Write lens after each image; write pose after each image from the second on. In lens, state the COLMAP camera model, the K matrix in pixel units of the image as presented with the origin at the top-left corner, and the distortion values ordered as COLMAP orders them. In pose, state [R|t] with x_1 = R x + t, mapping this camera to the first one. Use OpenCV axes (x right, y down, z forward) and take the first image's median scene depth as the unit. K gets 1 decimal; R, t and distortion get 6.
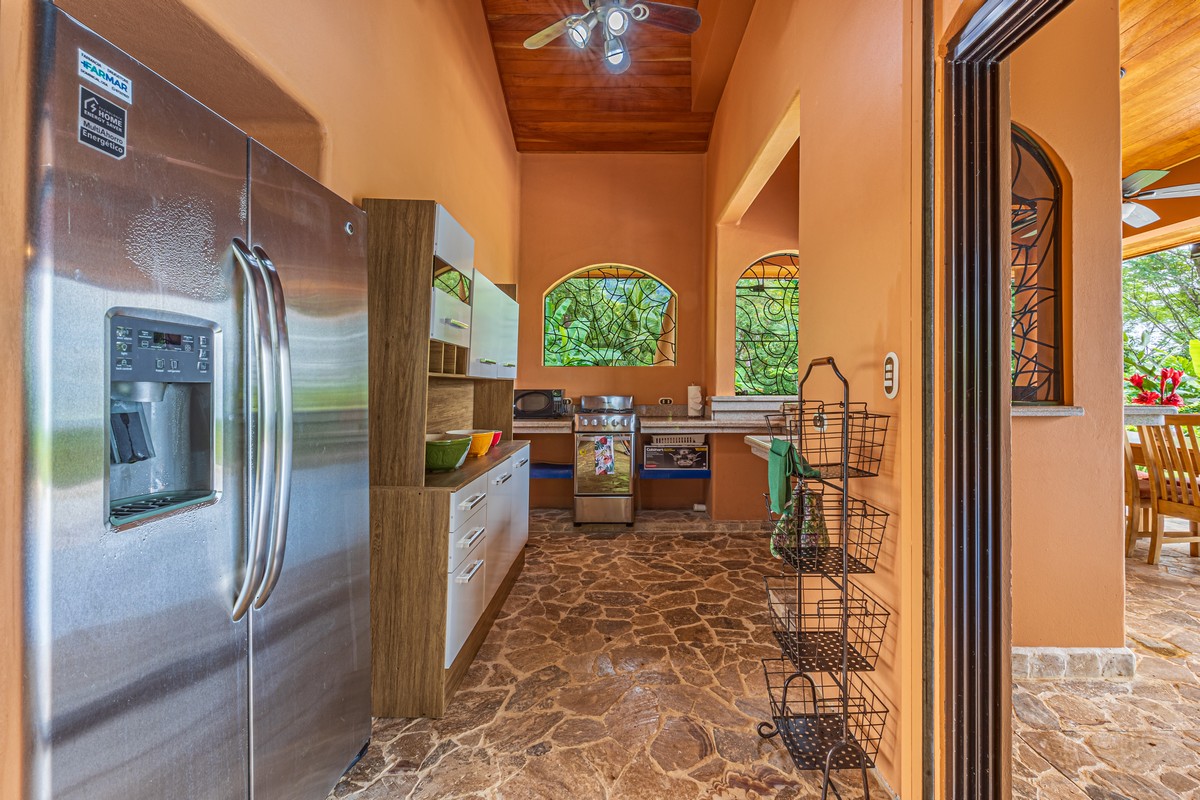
lens RADIAL K [[484.4, 0, 597.0], [0, 484.4, 382.2], [0, 0, 1]] dist [-0.000396, -0.000011]
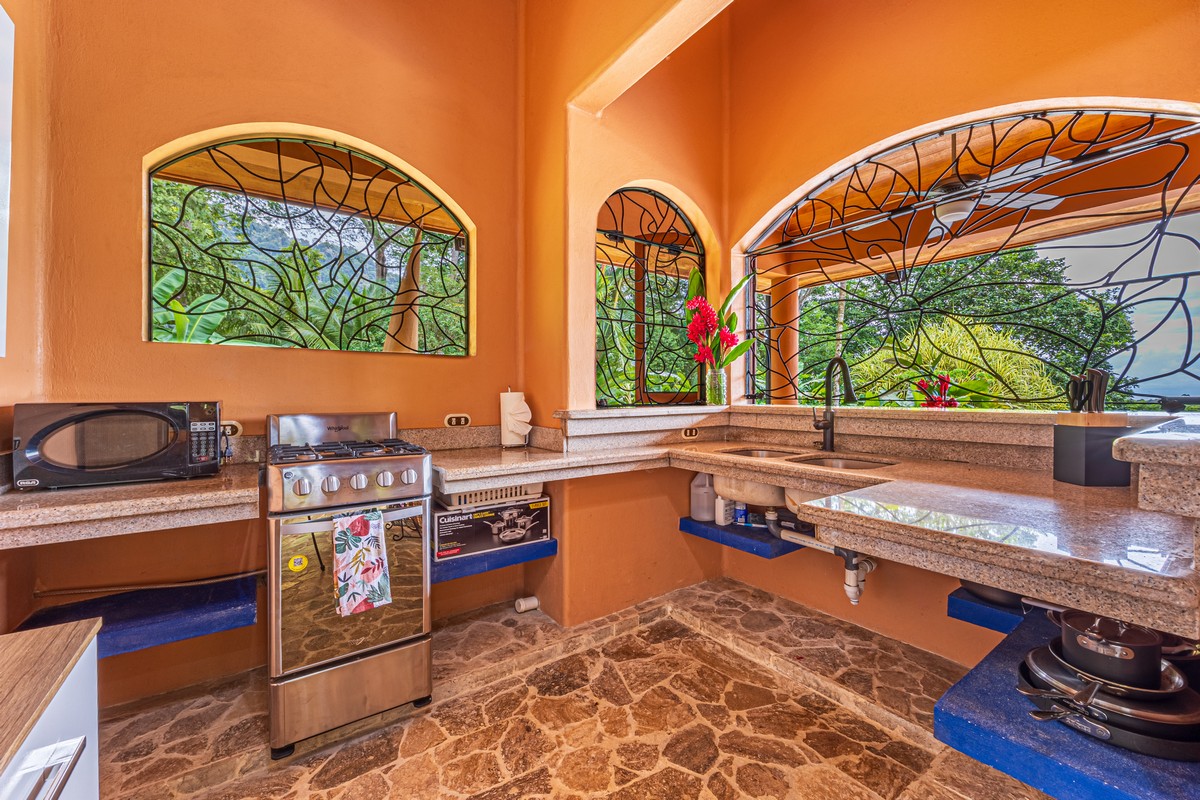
lens RADIAL K [[481.6, 0, 600.0], [0, 481.6, 400.0], [0, 0, 1]] dist [-0.001869, -0.000065]
pose [[0.789317, -0.015195, 0.613797, -0.070875], [0.001900, 0.999749, 0.022307, 0.004842], [-0.613982, -0.016441, 0.789148, 0.533669]]
